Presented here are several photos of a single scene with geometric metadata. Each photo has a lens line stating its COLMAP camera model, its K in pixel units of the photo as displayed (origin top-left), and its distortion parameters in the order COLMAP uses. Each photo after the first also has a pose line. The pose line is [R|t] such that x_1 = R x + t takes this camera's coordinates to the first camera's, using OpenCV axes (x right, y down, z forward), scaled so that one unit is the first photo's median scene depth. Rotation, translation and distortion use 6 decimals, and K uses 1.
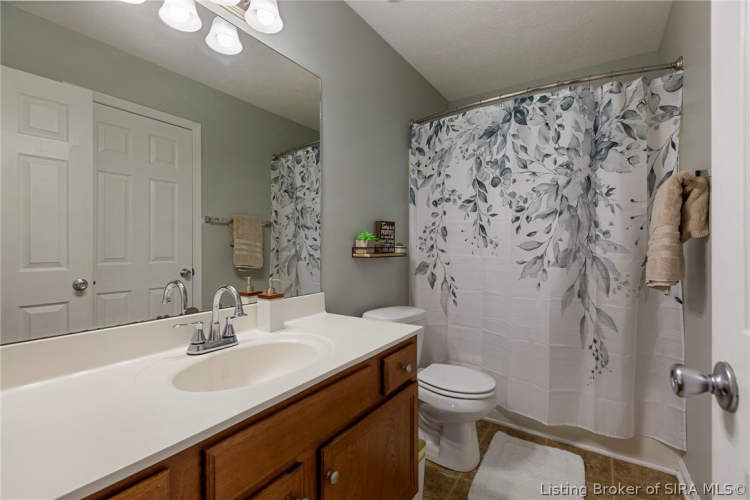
lens RADIAL K [[335.0, 0, 374.4], [0, 335.0, 245.7], [0, 0, 1]] dist [-0.000740, -0.000344]
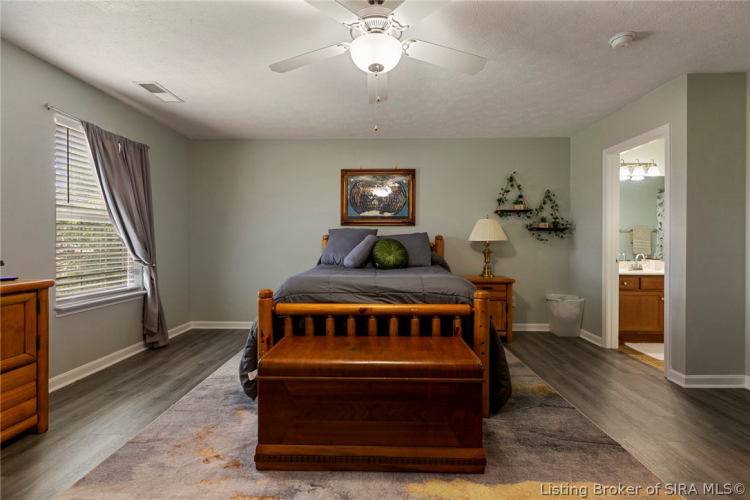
lens RADIAL K [[335.0, 0, 374.4], [0, 335.0, 245.7], [0, 0, 1]] dist [-0.000740, -0.000344]
pose [[0.534669, 0.009473, -0.845009, 0.560011], [-0.001086, 0.999944, 0.010523, -0.002583], [0.845061, -0.004709, 0.534649, -1.737335]]
